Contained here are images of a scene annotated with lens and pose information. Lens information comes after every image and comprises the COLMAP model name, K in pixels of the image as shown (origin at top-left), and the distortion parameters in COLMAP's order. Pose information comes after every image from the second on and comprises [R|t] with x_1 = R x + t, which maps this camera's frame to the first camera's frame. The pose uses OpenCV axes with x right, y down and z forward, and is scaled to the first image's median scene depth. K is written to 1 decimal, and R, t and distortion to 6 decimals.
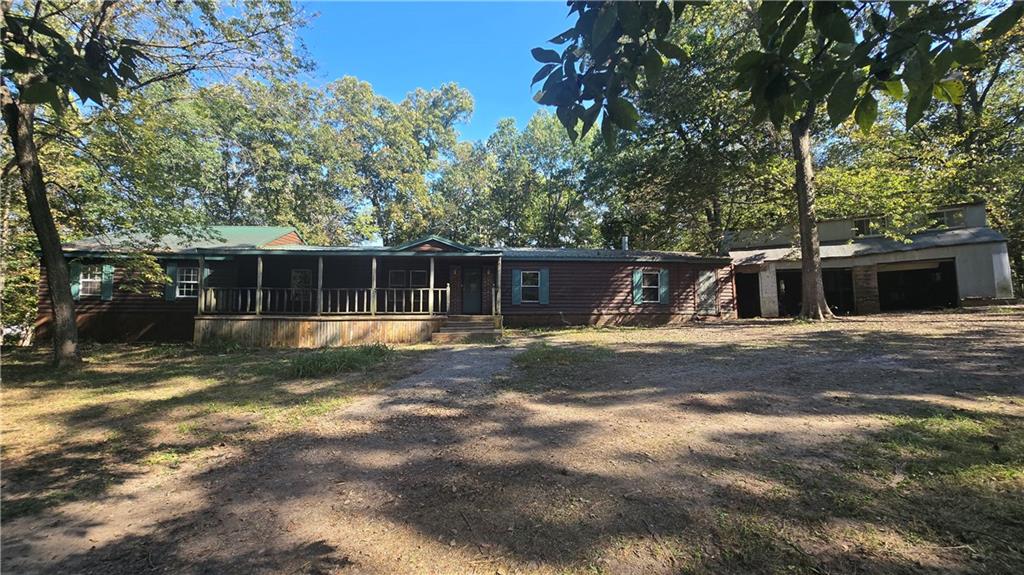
lens RADIAL K [[420.0, 0, 513.5], [0, 420.0, 286.9], [0, 0, 1]] dist [0.000363, -0.000471]
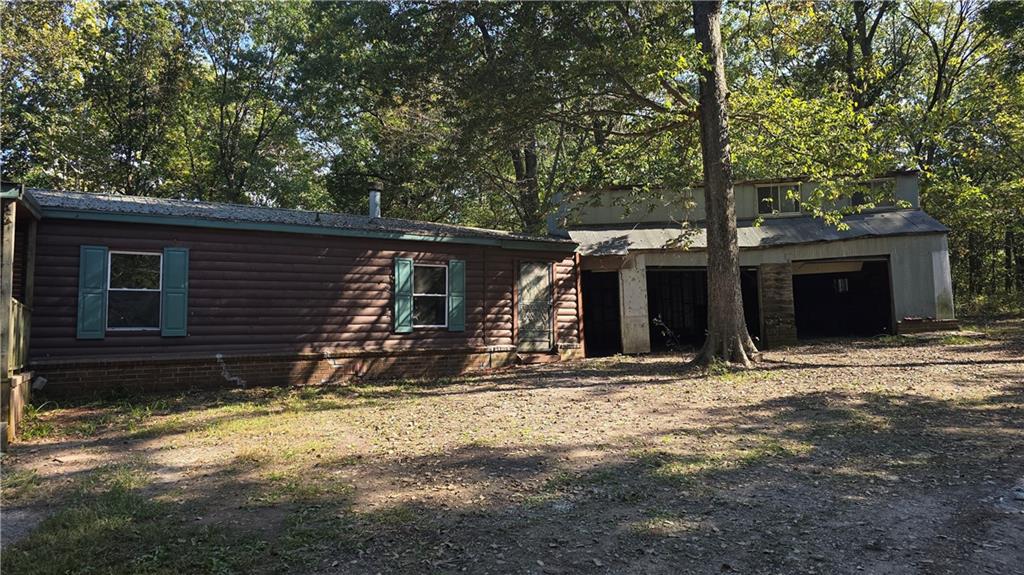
lens RADIAL K [[683.0, 0, 507.9], [0, 683.0, 286.0], [0, 0, 1]] dist [0.060007, -0.073690]
pose [[0.894848, 0.017441, 0.446030, 0.063488], [-0.014393, 0.999844, -0.010220, -0.003987], [-0.446139, 0.002725, 0.894959, 0.276367]]
